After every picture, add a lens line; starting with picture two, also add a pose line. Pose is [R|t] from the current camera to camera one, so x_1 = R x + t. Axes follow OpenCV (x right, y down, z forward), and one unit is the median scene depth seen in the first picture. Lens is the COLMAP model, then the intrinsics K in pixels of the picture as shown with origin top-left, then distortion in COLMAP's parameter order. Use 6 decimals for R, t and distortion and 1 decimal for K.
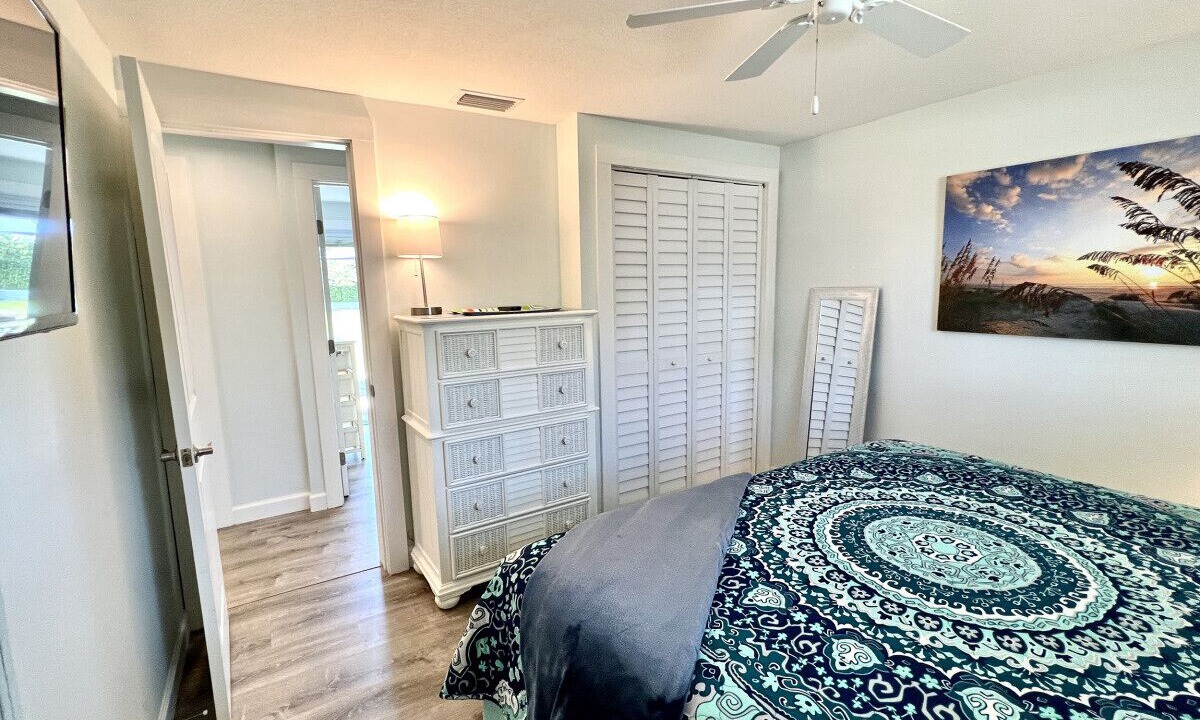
lens RADIAL K [[540.6, 0, 600.0], [0, 540.6, 360.0], [0, 0, 1]] dist [0.001450, 0.000042]
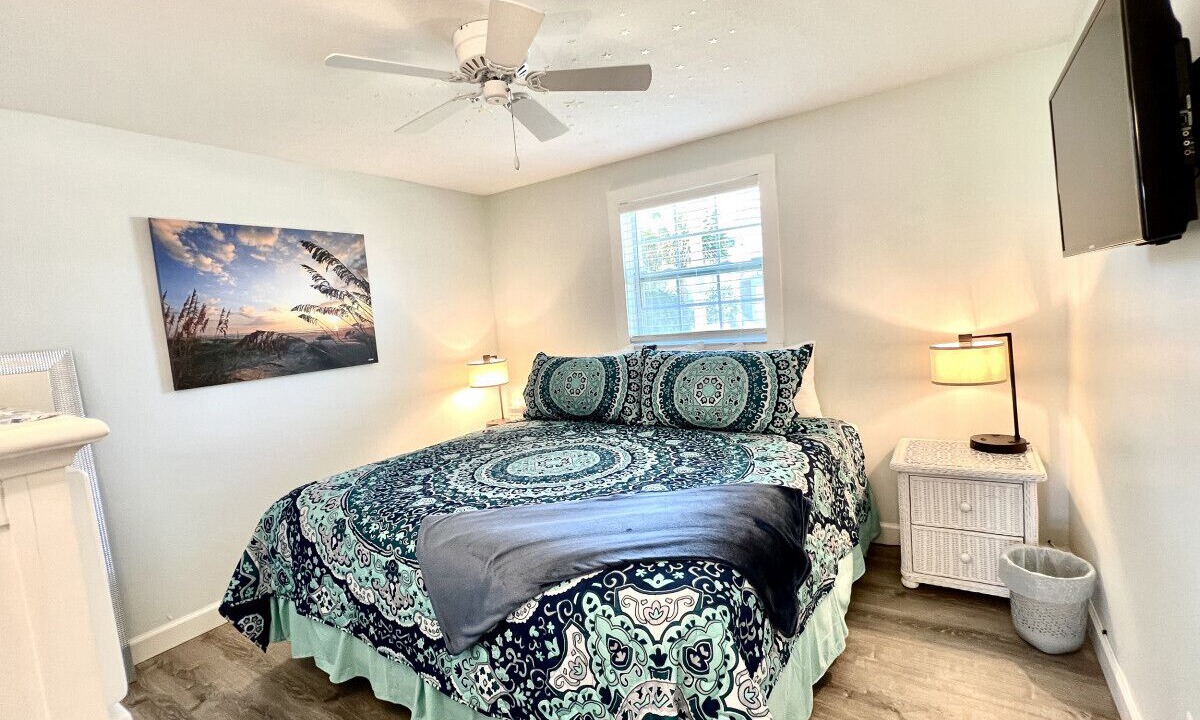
lens RADIAL K [[540.6, 0, 600.0], [0, 540.6, 360.0], [0, 0, 1]] dist [0.001450, 0.000042]
pose [[-0.402285, -0.027800, 0.915092, -0.563703], [0.219985, 0.967319, 0.126095, -0.077854], [-0.888692, 0.252033, -0.383022, 0.894622]]
